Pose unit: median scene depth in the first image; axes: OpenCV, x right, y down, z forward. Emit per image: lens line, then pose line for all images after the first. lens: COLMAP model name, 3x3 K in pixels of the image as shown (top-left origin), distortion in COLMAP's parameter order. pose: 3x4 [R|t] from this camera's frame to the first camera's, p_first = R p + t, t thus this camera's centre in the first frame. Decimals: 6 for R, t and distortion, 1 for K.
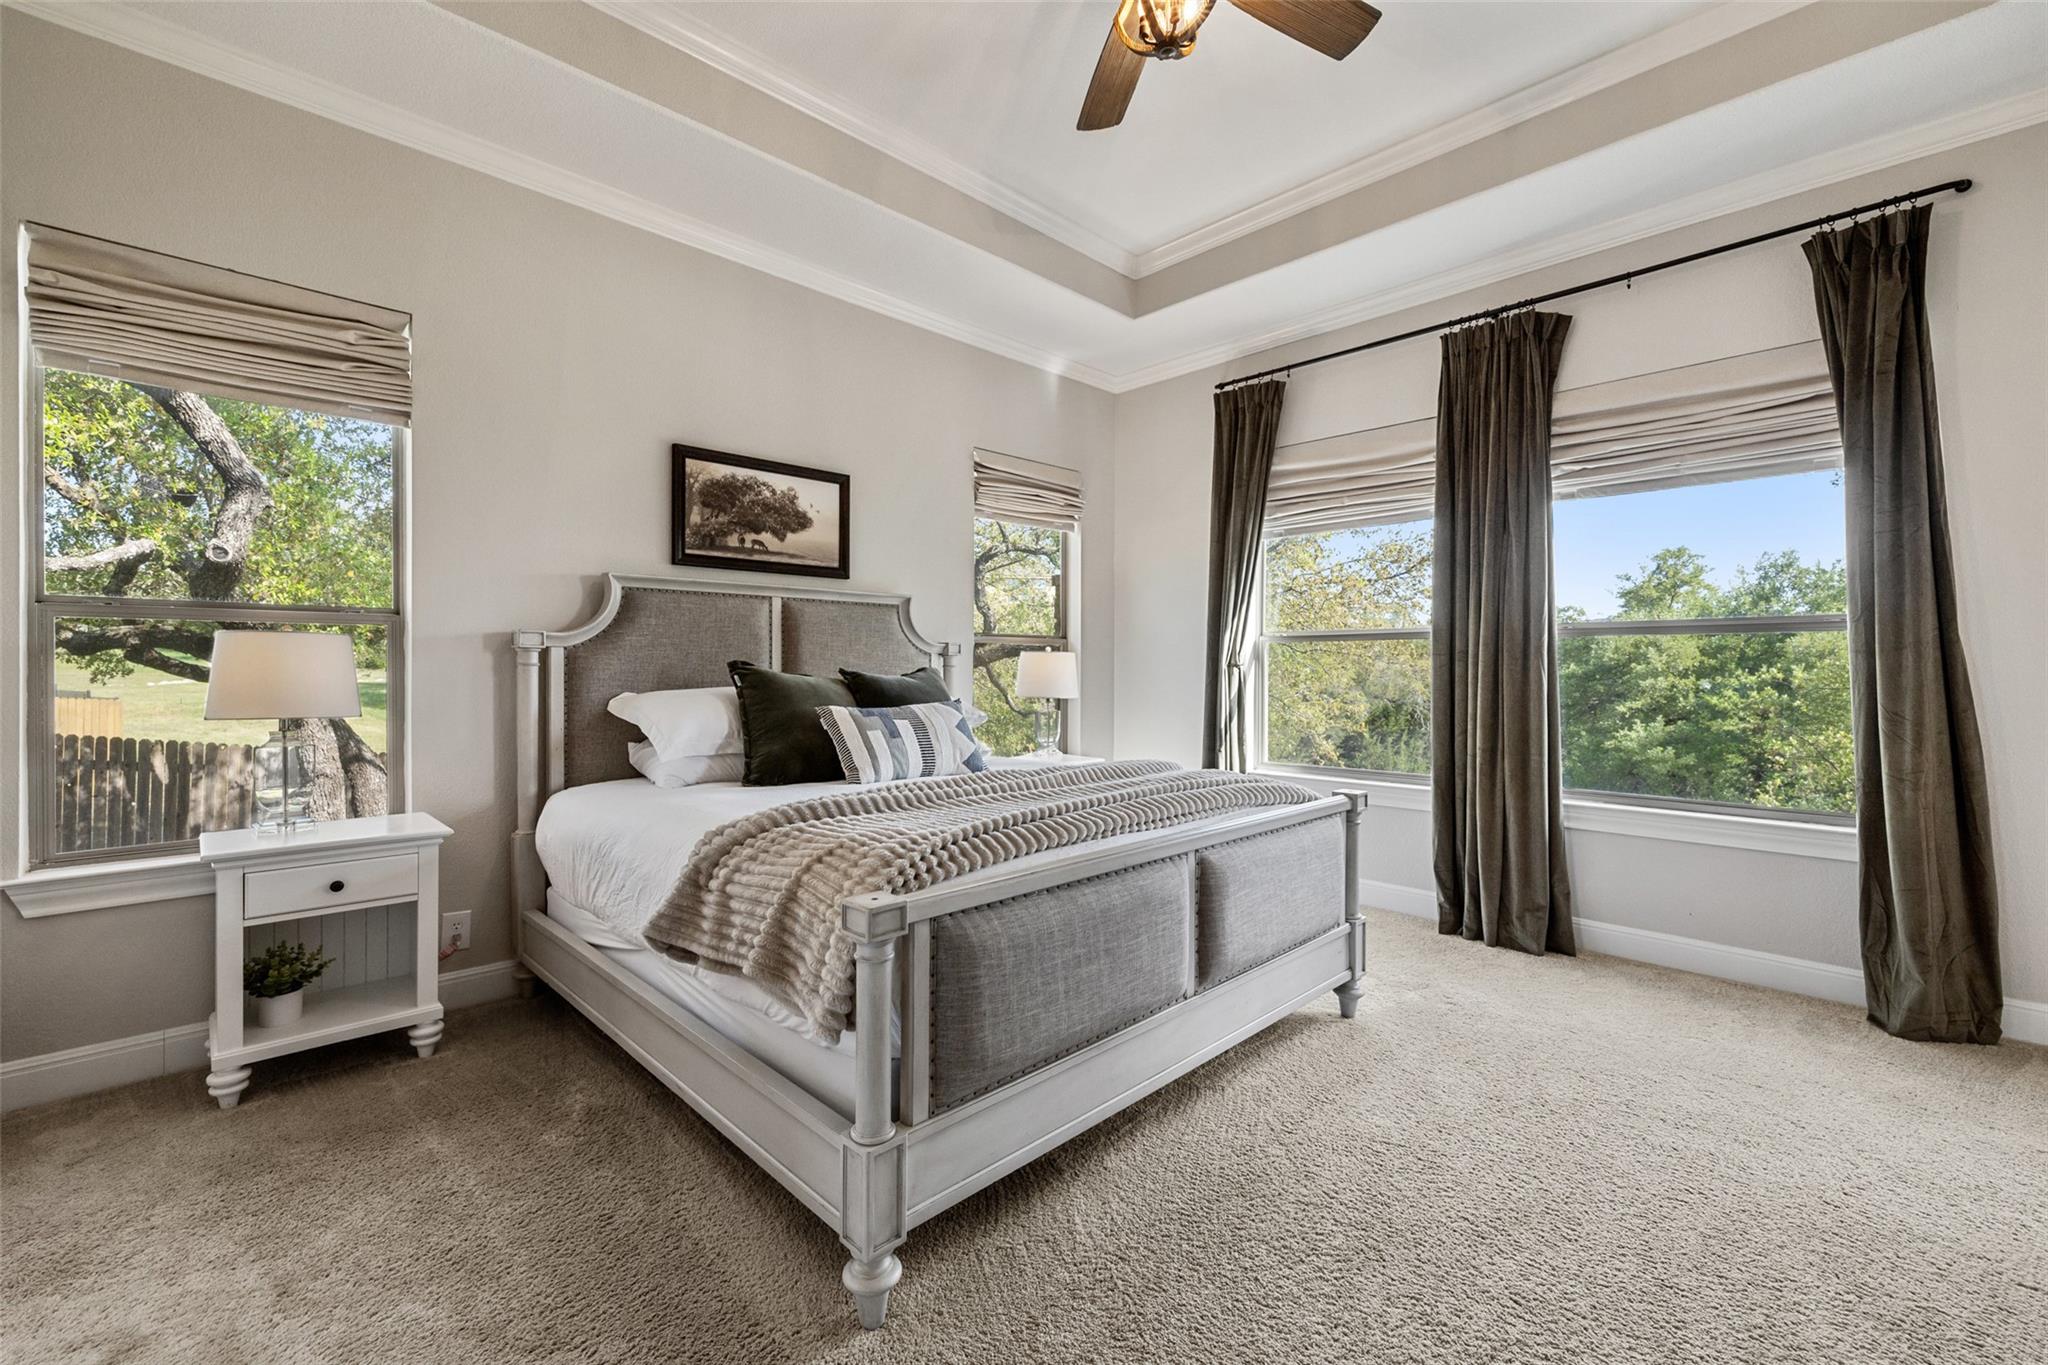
lens RADIAL K [[872.1, 0, 1023.7], [0, 872.1, 673.8], [0, 0, 1]] dist [0.001438, 0.000514]
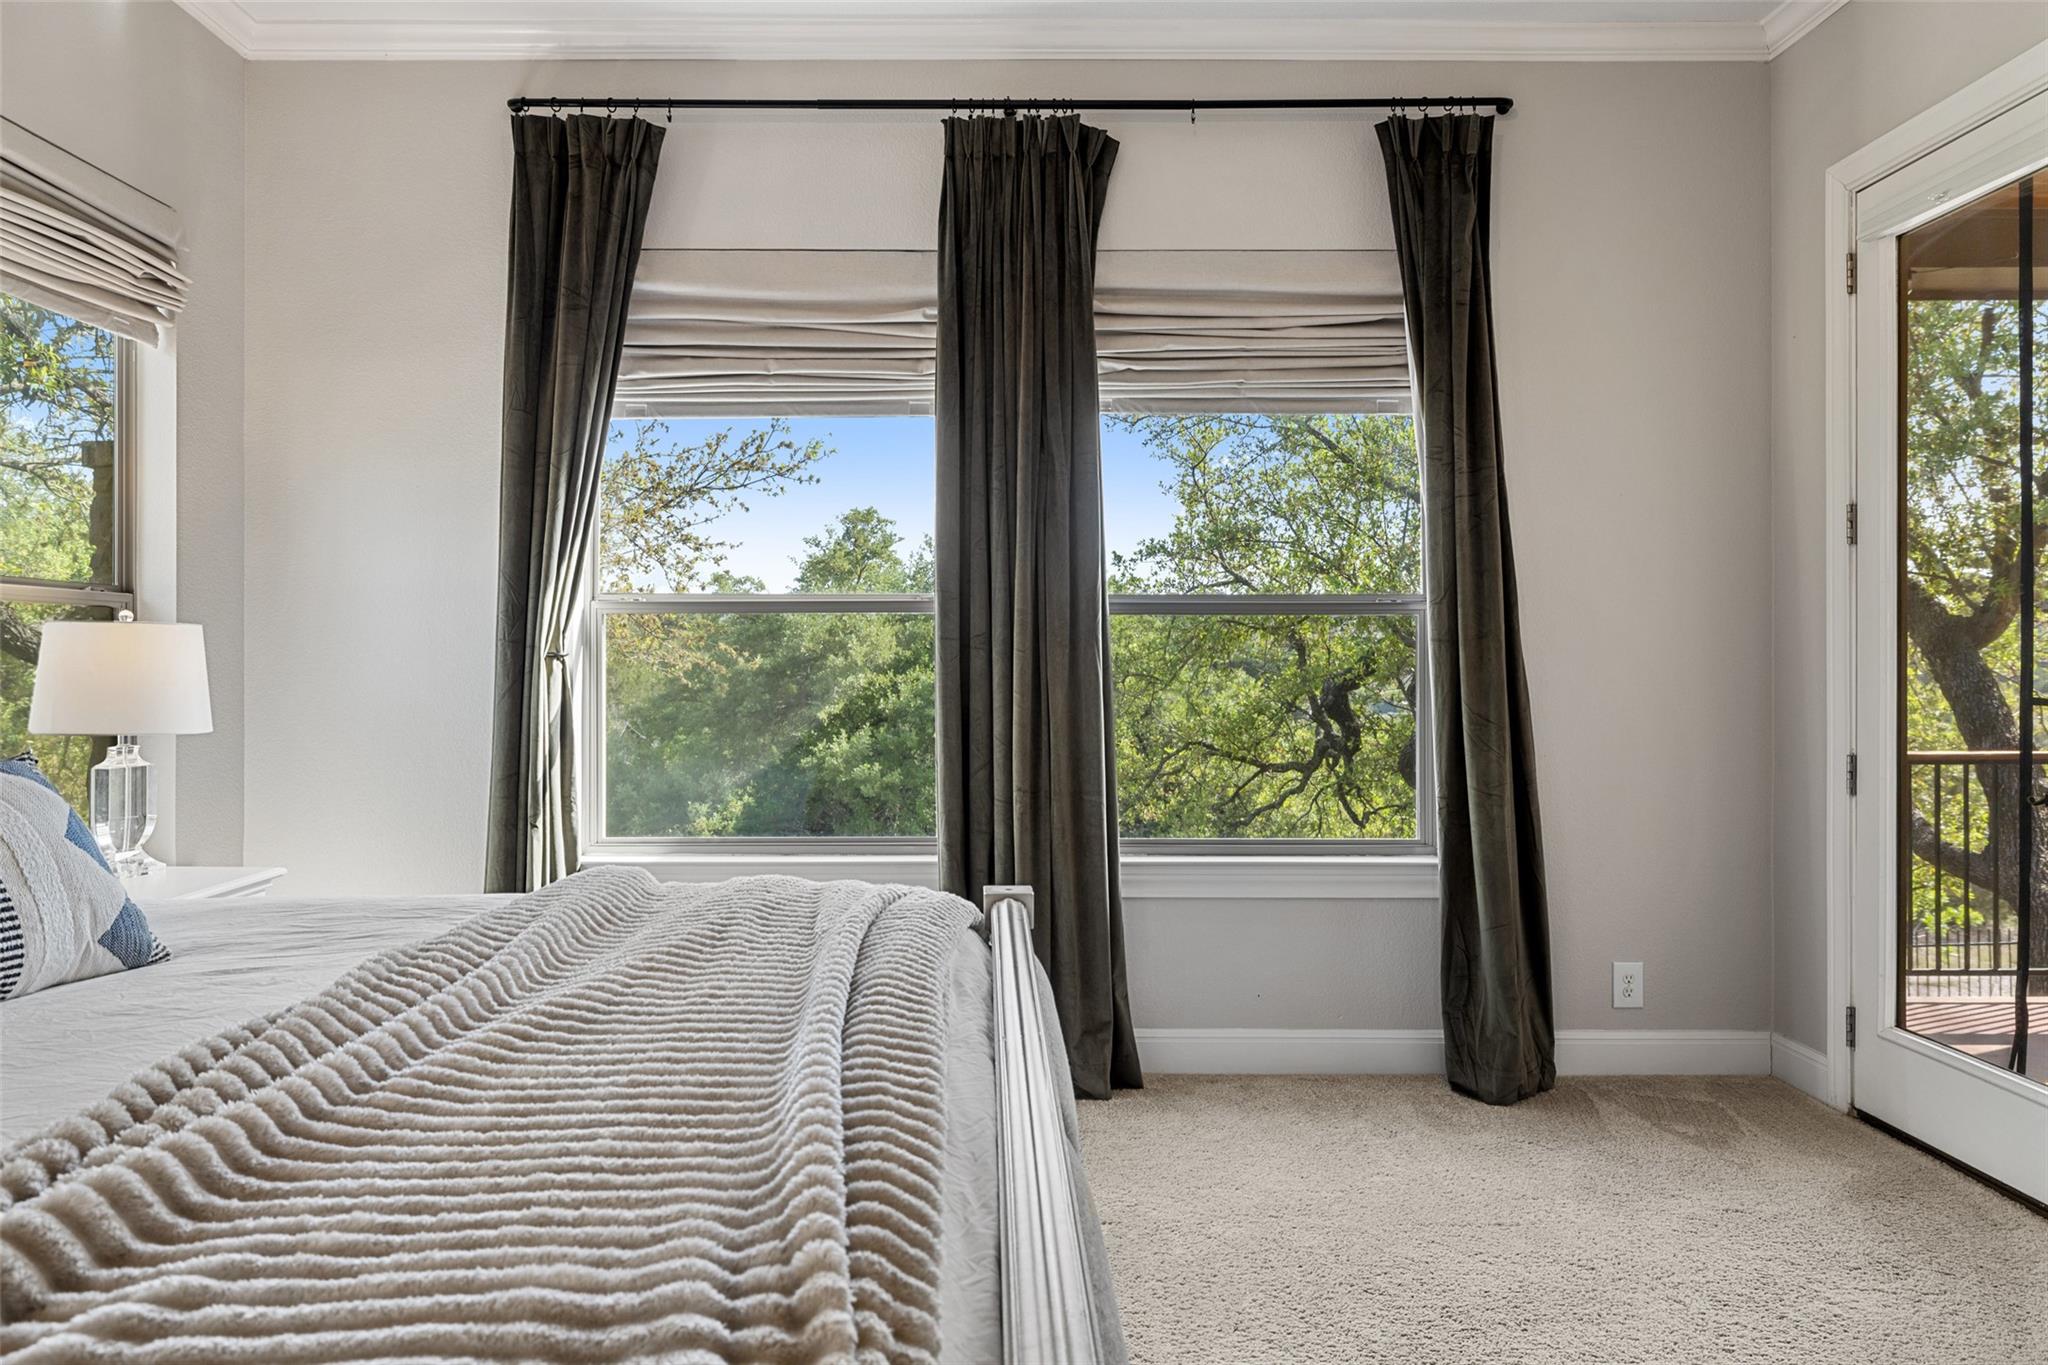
lens RADIAL K [[1343.0, 0, 1023.4], [0, 1343.0, 659.9], [0, 0, 1]] dist [-0.000941, 0.005615]
pose [[0.692360, -0.000602, 0.721552, -0.161823], [0.006335, 0.999966, -0.005244, -0.002265], [-0.721524, 0.008202, 0.692340, 0.307135]]
